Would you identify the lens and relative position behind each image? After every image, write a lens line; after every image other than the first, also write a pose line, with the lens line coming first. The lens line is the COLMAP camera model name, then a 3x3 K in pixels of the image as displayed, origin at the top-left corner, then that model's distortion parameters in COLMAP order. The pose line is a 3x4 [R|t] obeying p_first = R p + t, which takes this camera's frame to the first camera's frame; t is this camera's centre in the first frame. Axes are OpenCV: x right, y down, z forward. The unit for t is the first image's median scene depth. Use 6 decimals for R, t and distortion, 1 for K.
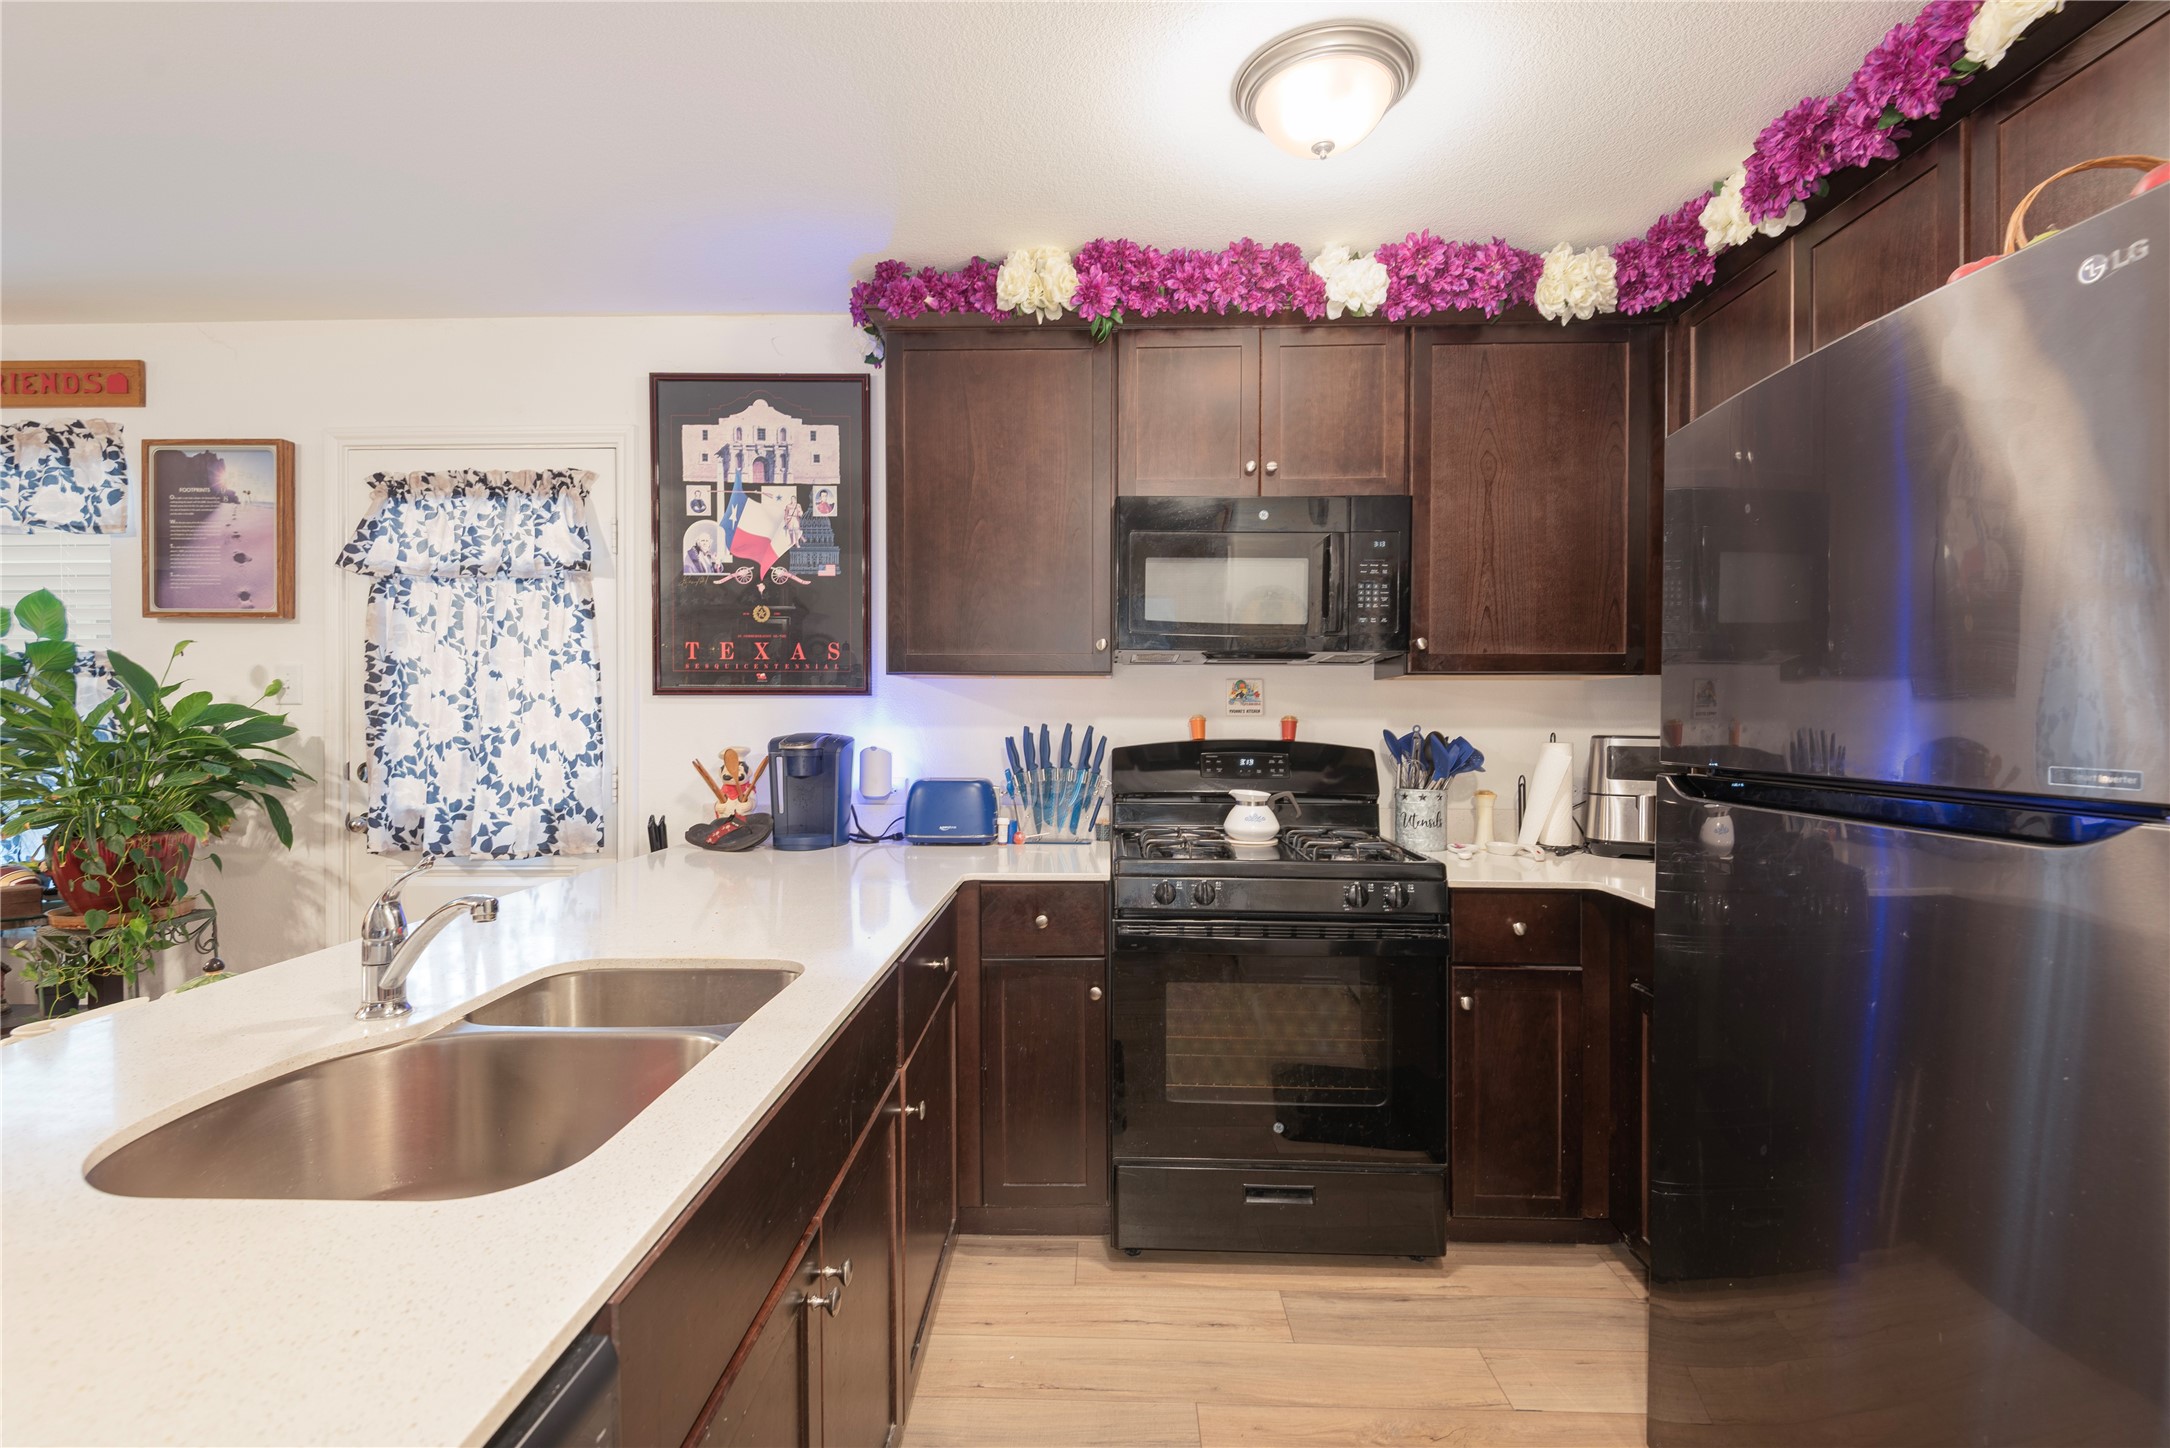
lens RADIAL K [[972.1, 0, 1100.3], [0, 972.1, 737.2], [0, 0, 1]] dist [0.002445, -0.008128]
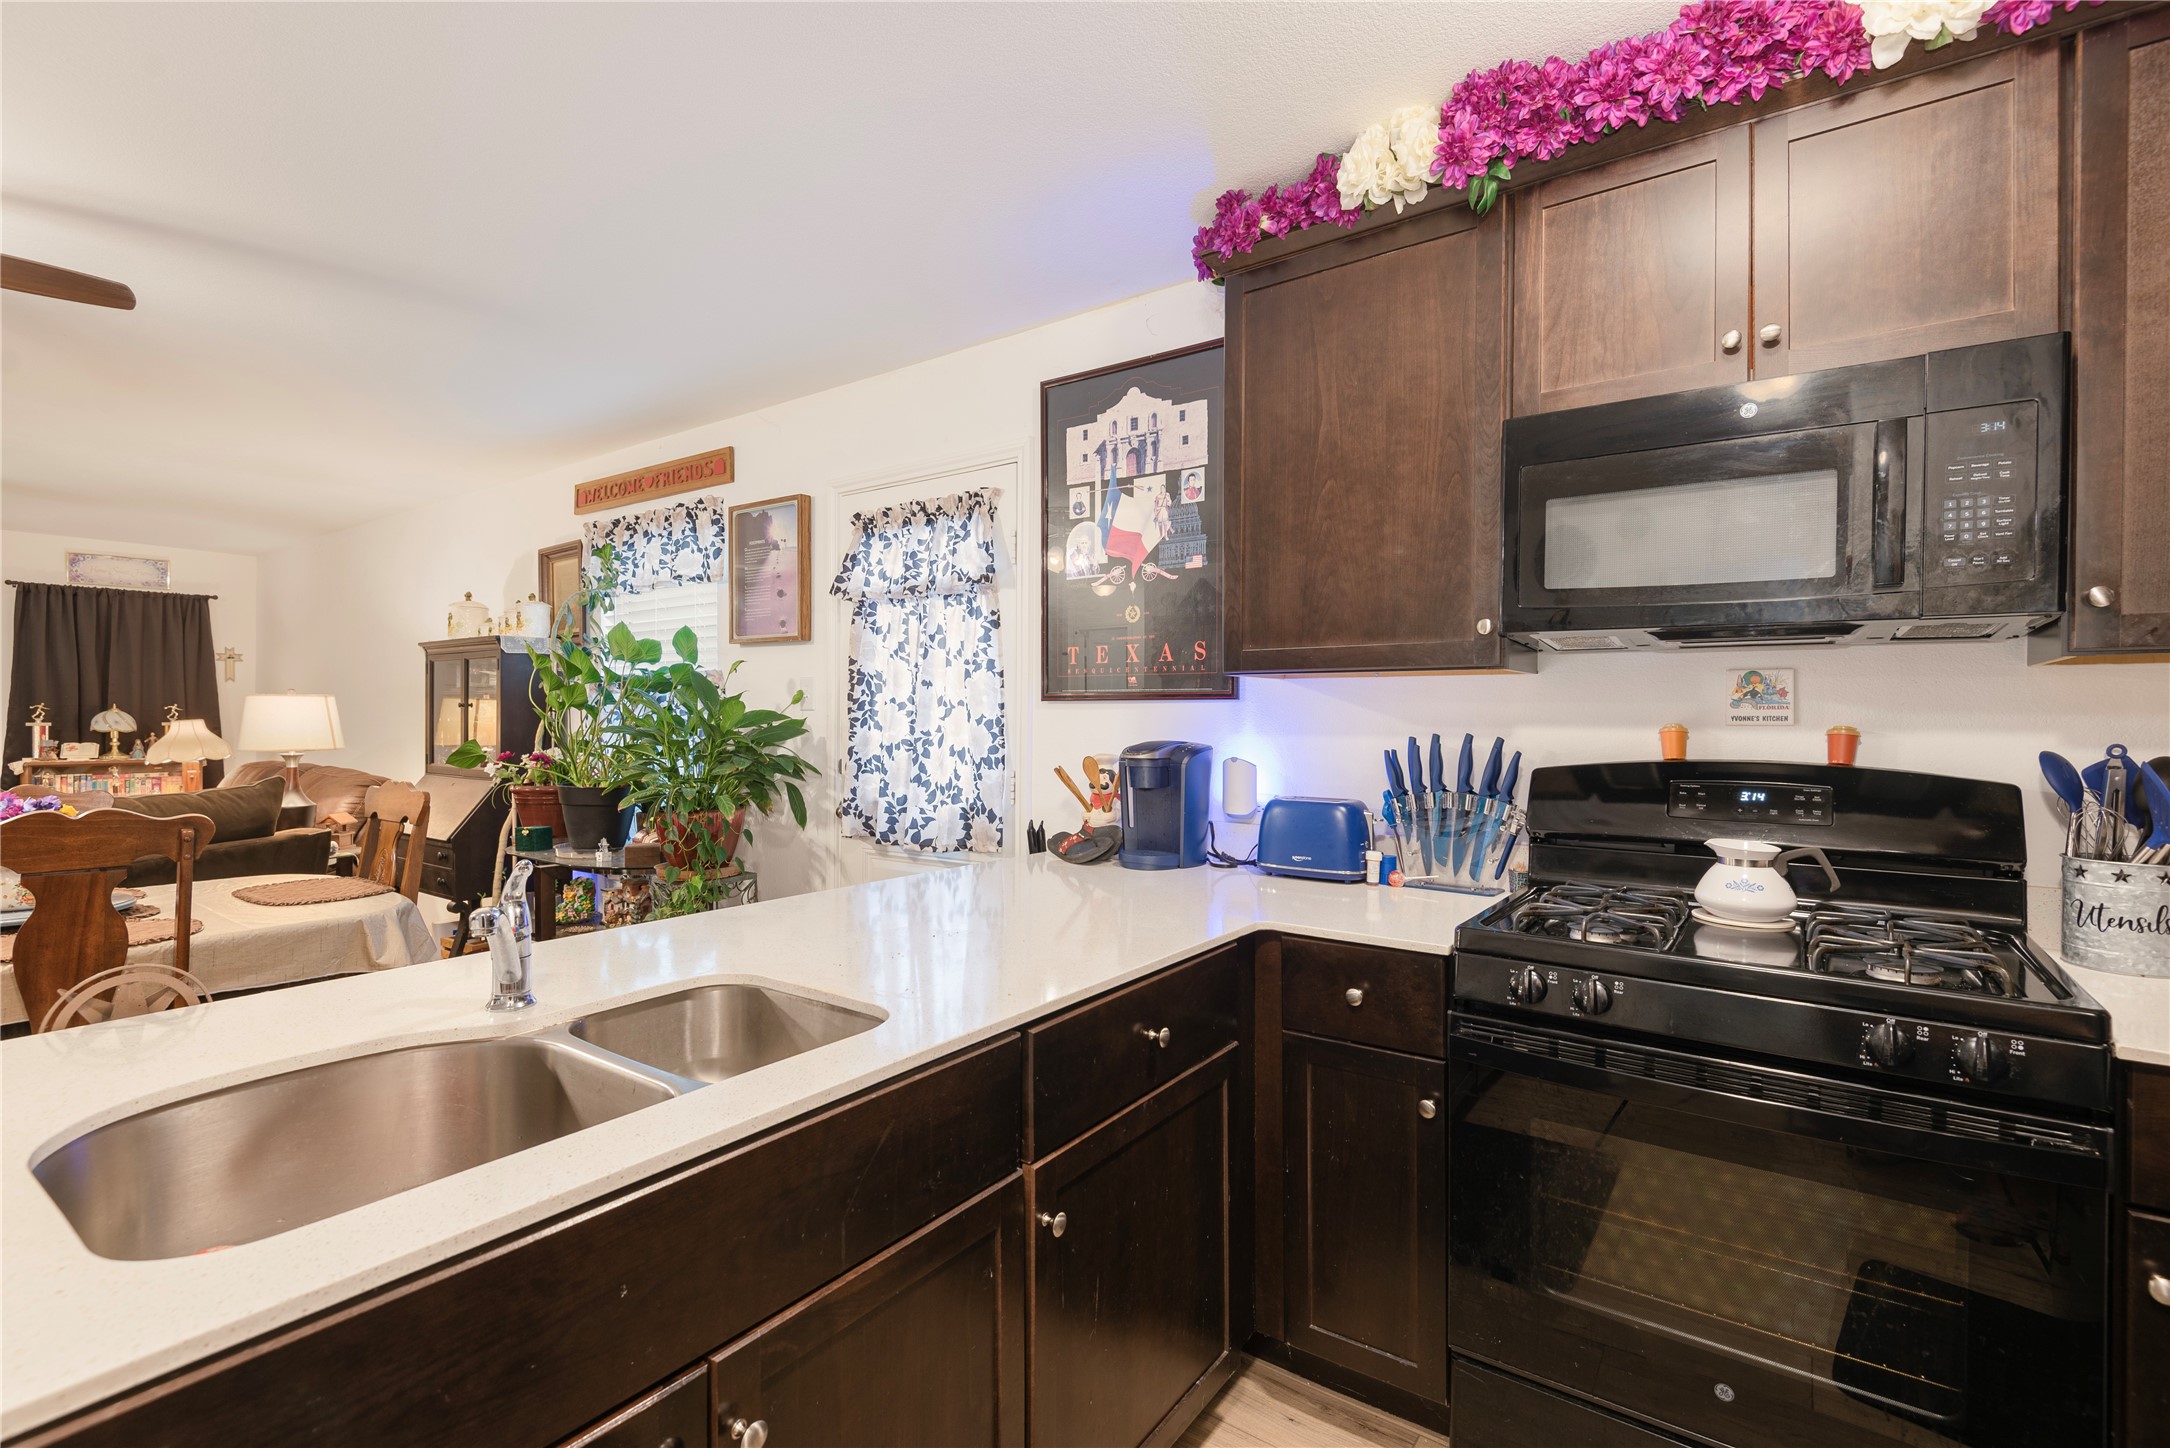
lens RADIAL K [[972.1, 0, 1077.1], [0, 972.1, 732.5], [0, 0, 1]] dist [0.002445, -0.008128]
pose [[0.818655, 0.011262, -0.574176, 0.157394], [-0.017031, 0.999844, -0.004671, -0.006744], [0.574033, 0.013602, 0.818719, 0.206640]]
